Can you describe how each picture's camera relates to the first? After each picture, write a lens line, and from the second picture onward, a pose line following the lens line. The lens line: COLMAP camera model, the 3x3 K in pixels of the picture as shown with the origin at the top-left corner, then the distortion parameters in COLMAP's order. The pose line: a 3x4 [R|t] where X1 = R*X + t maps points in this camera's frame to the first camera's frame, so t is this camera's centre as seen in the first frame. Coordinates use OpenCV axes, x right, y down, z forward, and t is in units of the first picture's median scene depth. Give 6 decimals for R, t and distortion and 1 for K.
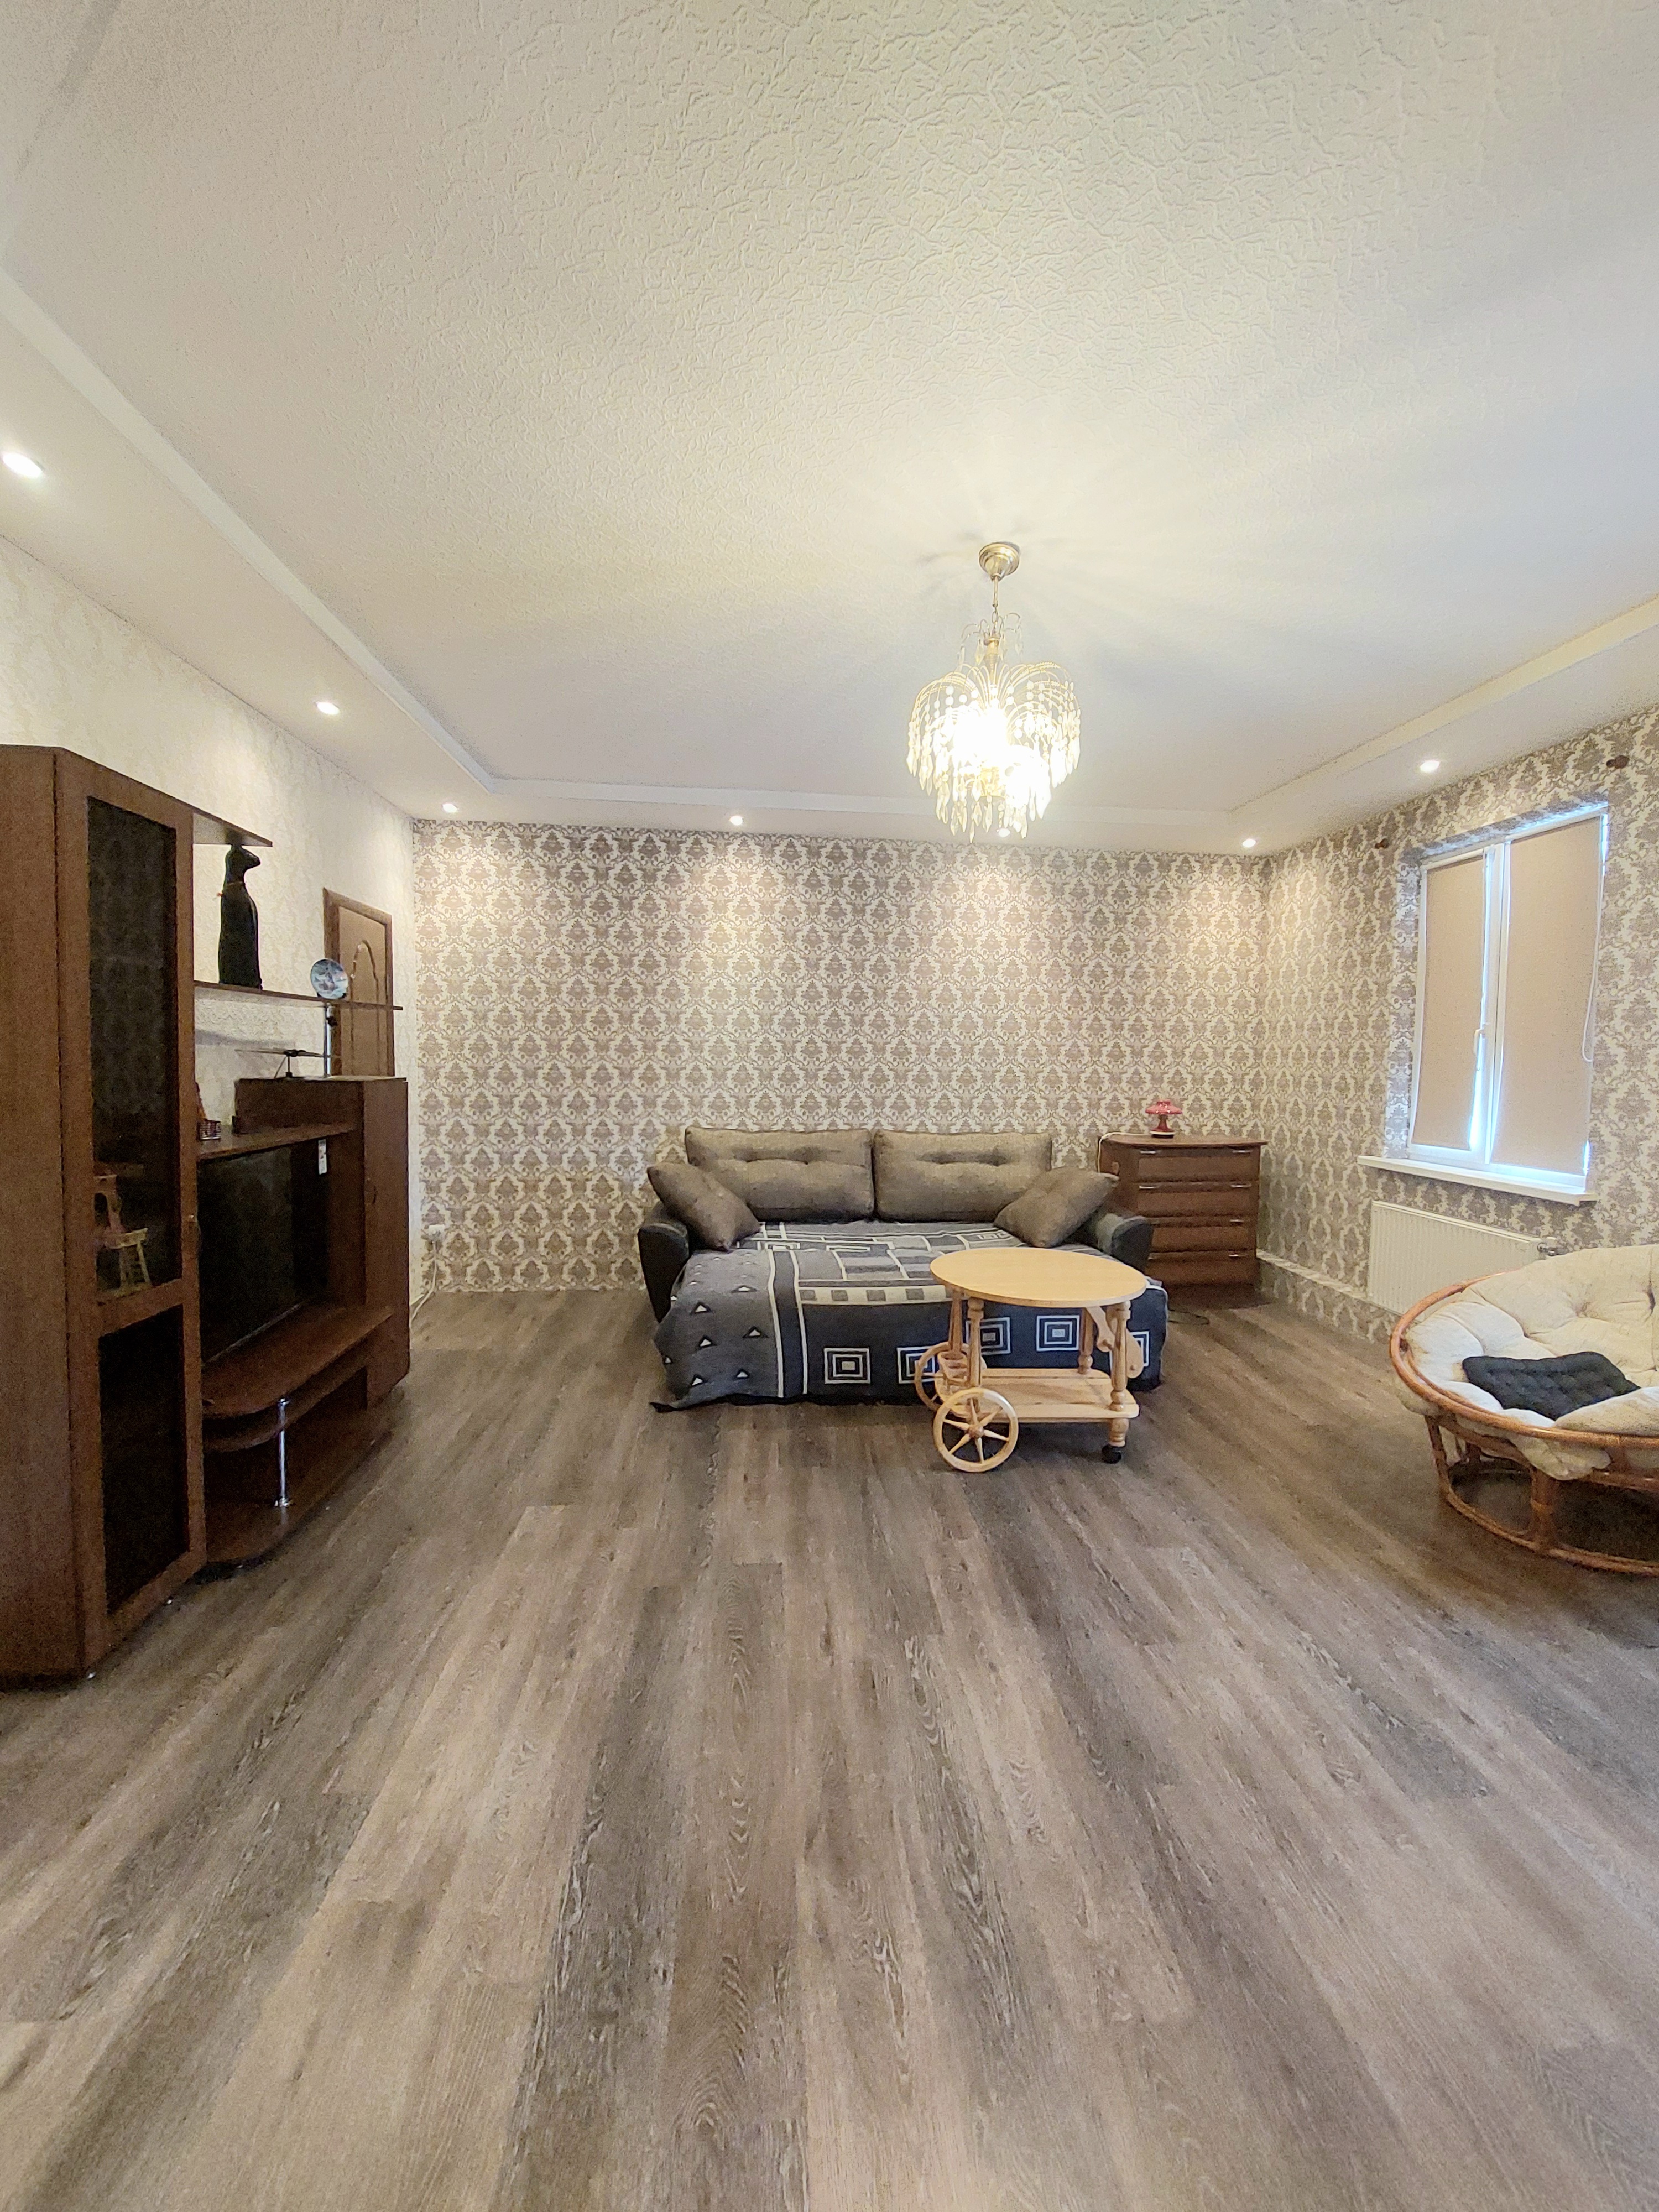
lens RADIAL K [[897.8, 0, 878.5], [0, 897.8, 1119.2], [0, 0, 1]] dist [-0.007421, -0.001381]
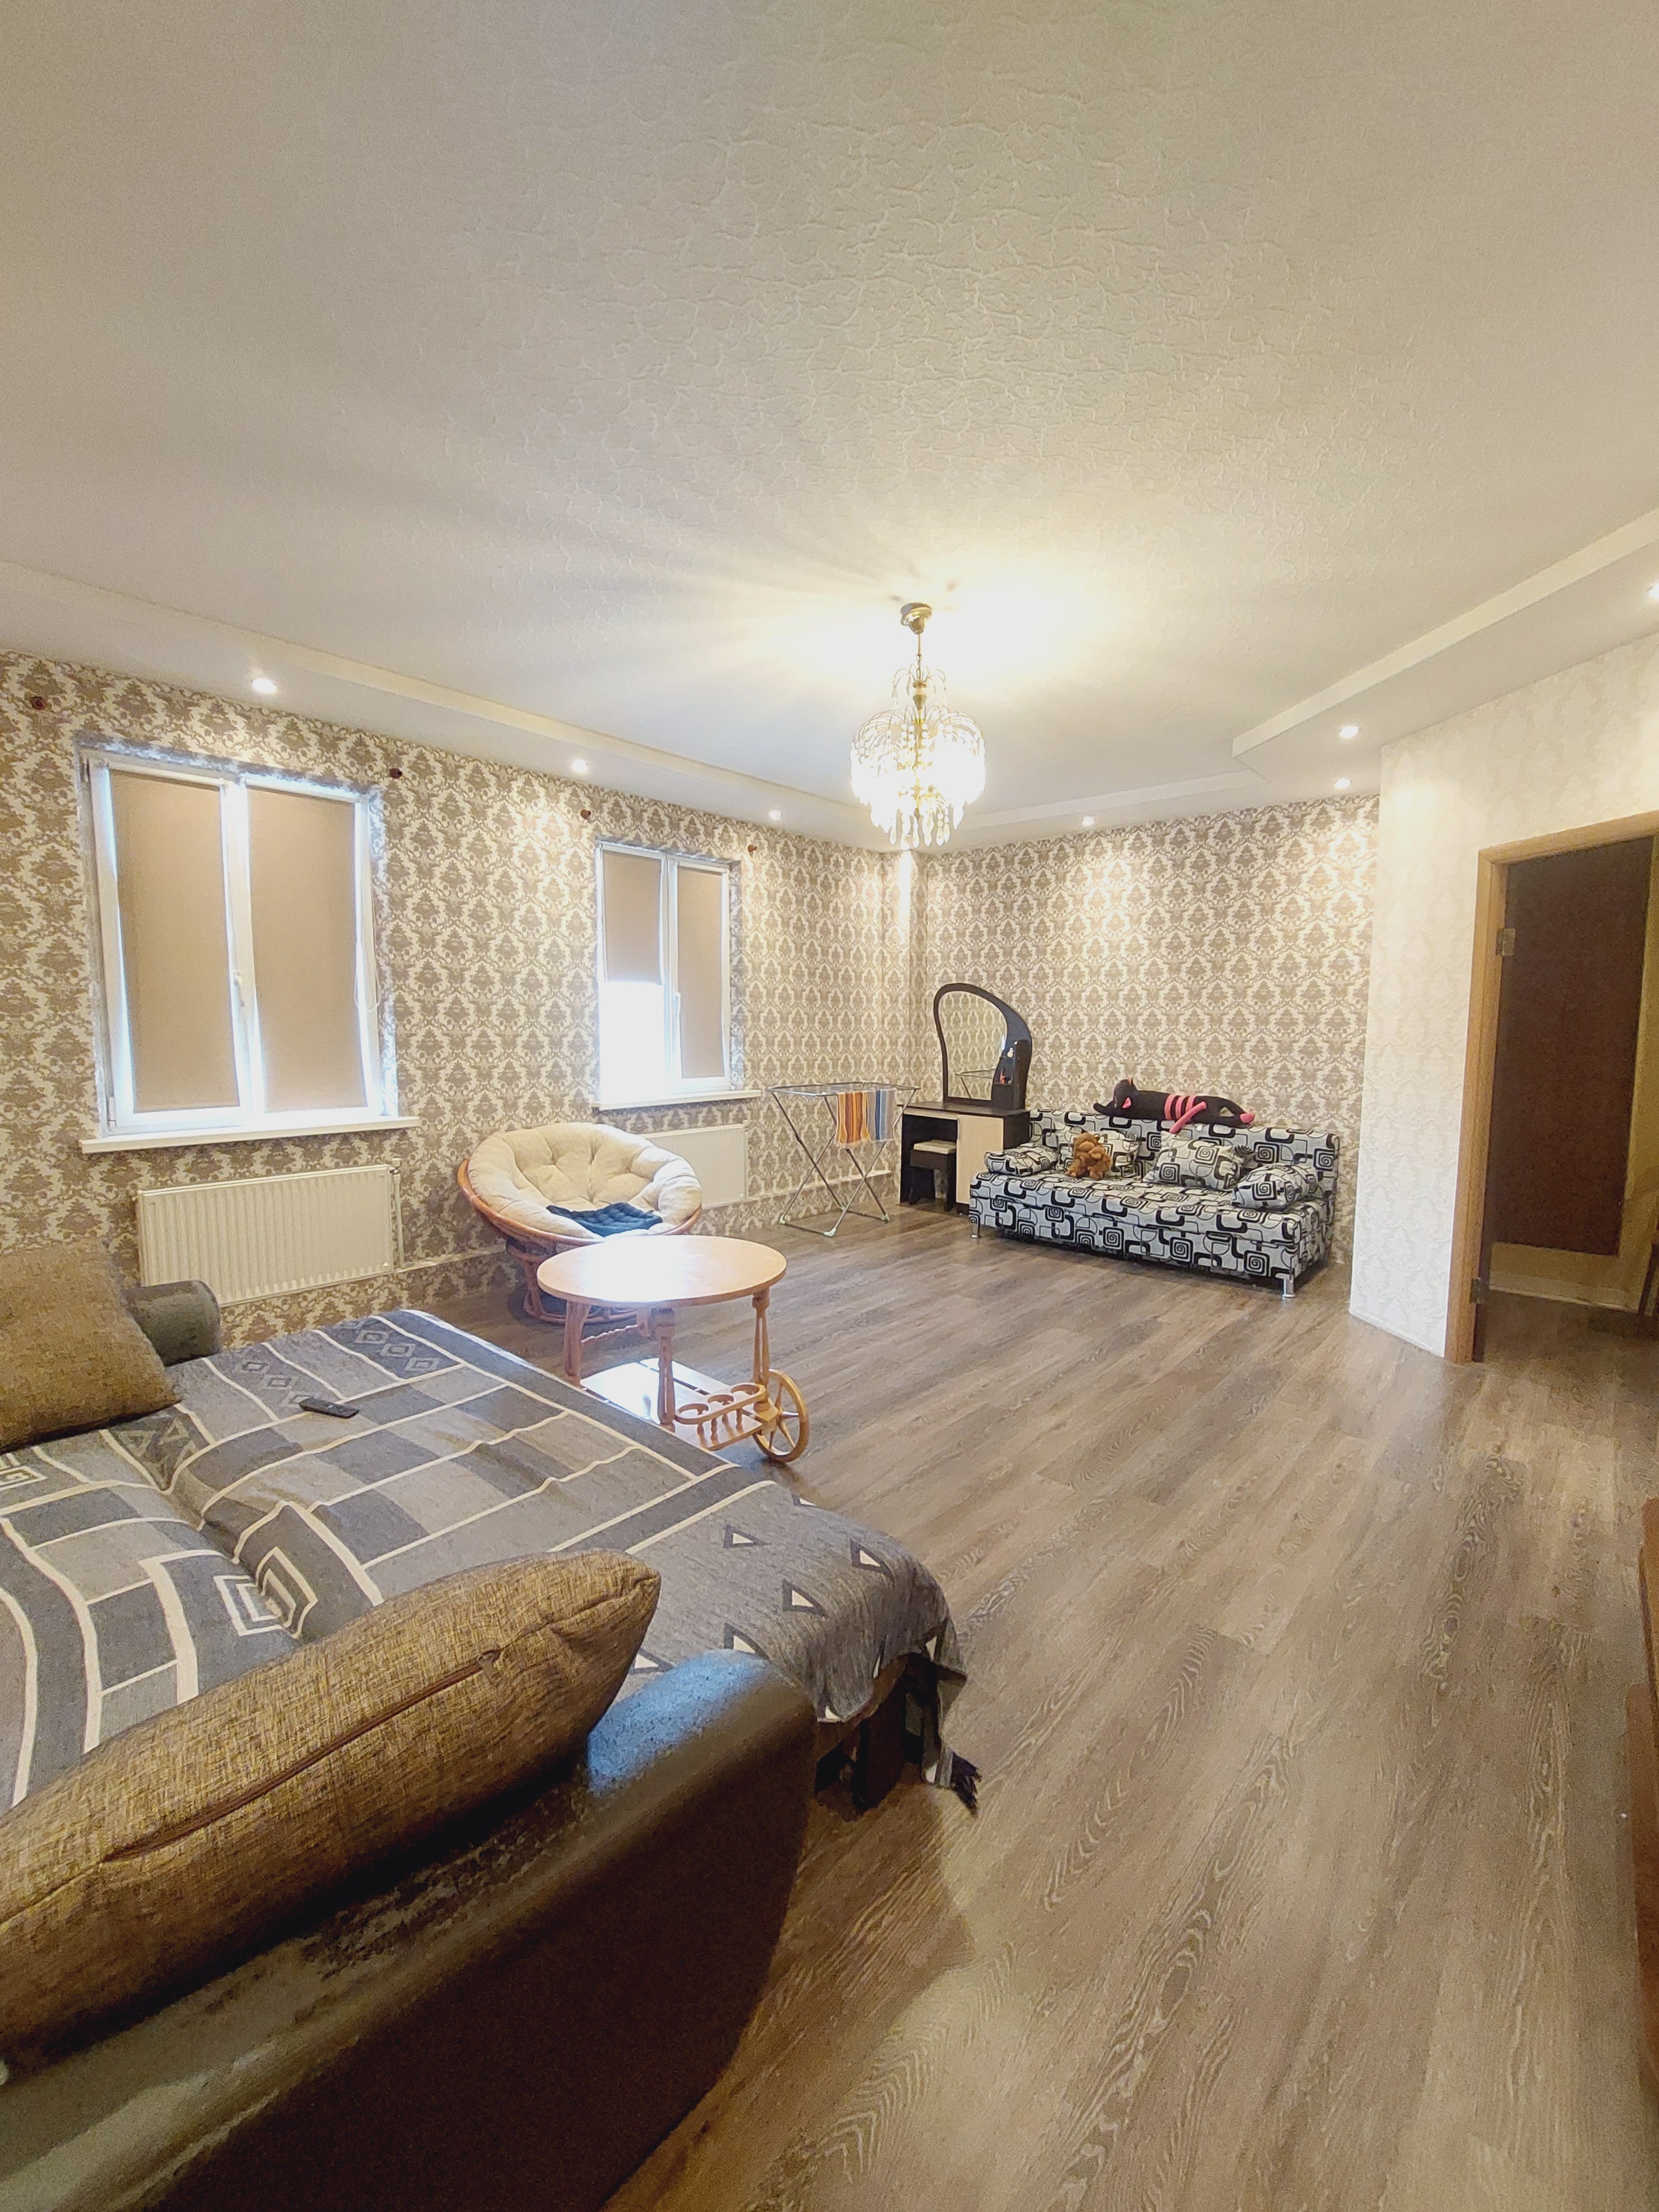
lens RADIAL K [[941.8, 0, 825.9], [0, 941.8, 1088.9], [0, 0, 1]] dist [-0.002908, -0.000157]
pose [[-0.674889, -0.071434, 0.734453, -0.376213], [0.040587, 0.990203, 0.133604, -0.071568], [-0.736802, 0.119977, -0.665378, 0.954950]]
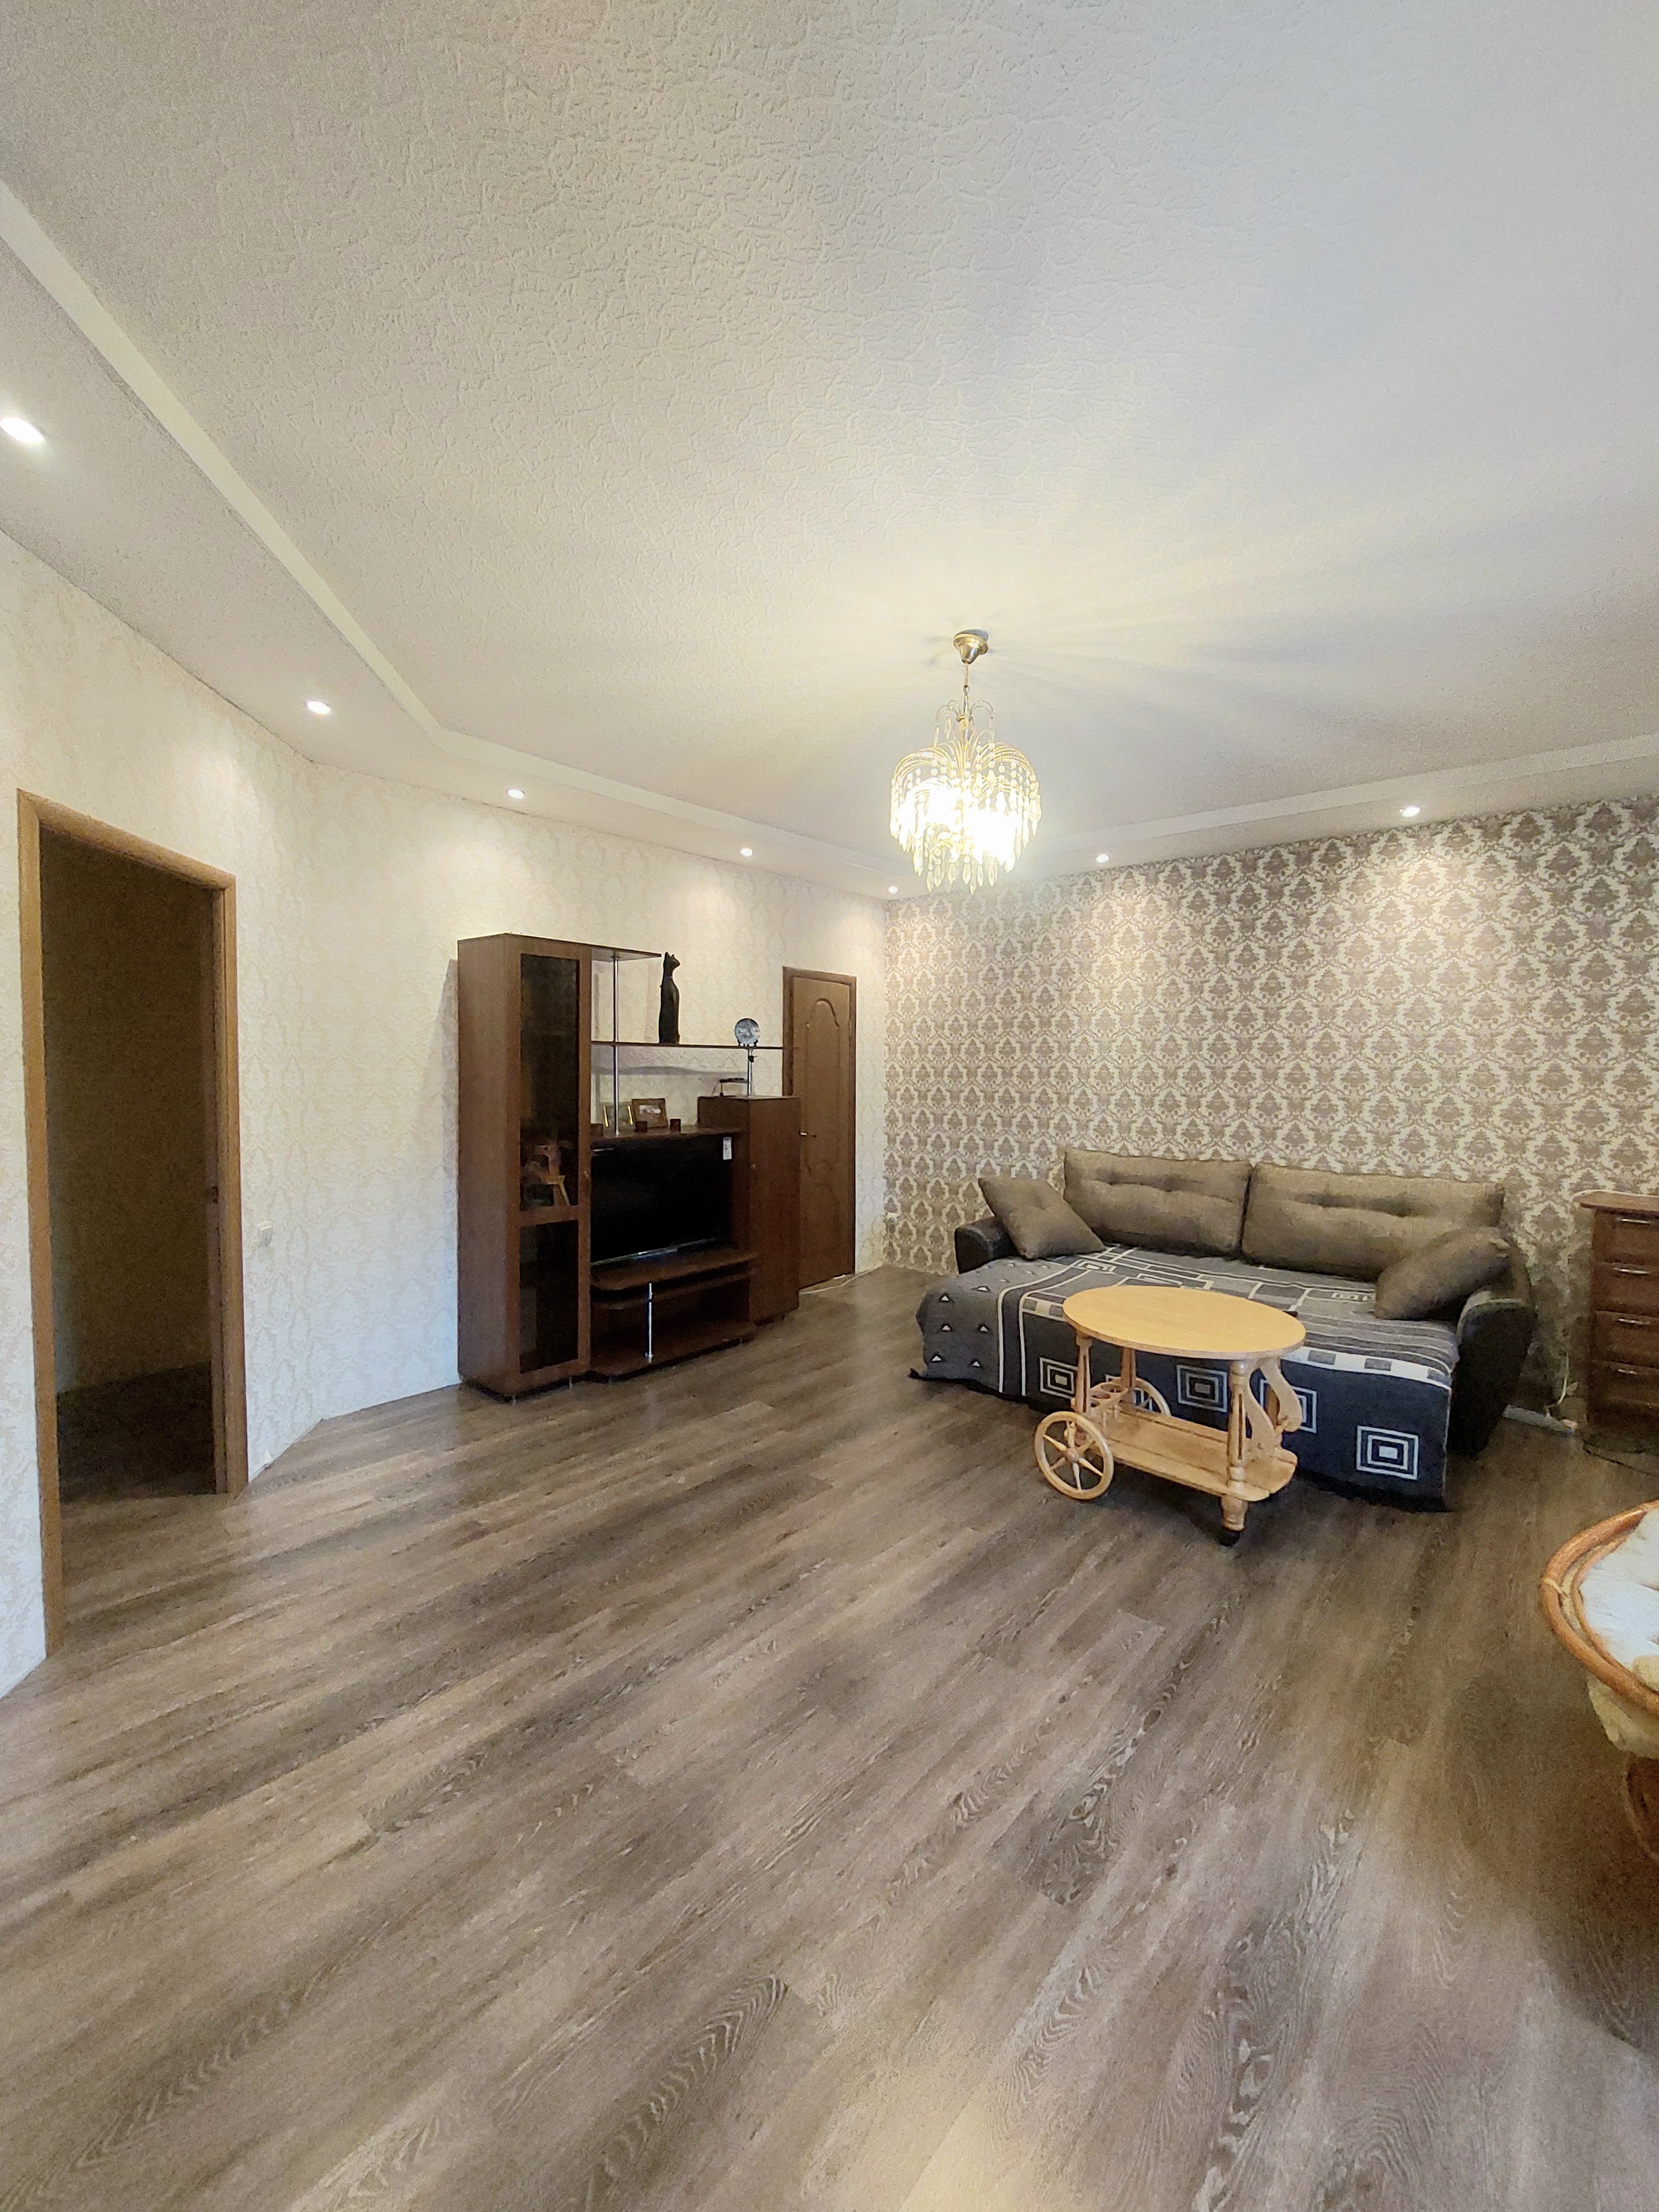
lens RADIAL K [[897.8, 0, 821.0], [0, 897.8, 1113.7], [0, 0, 1]] dist [-0.007421, -0.001381]
pose [[0.669153, 0.027711, -0.742608, 0.395424], [-0.054500, 0.998443, -0.011852, -0.003333], [0.741123, 0.048403, 0.669622, 0.063016]]
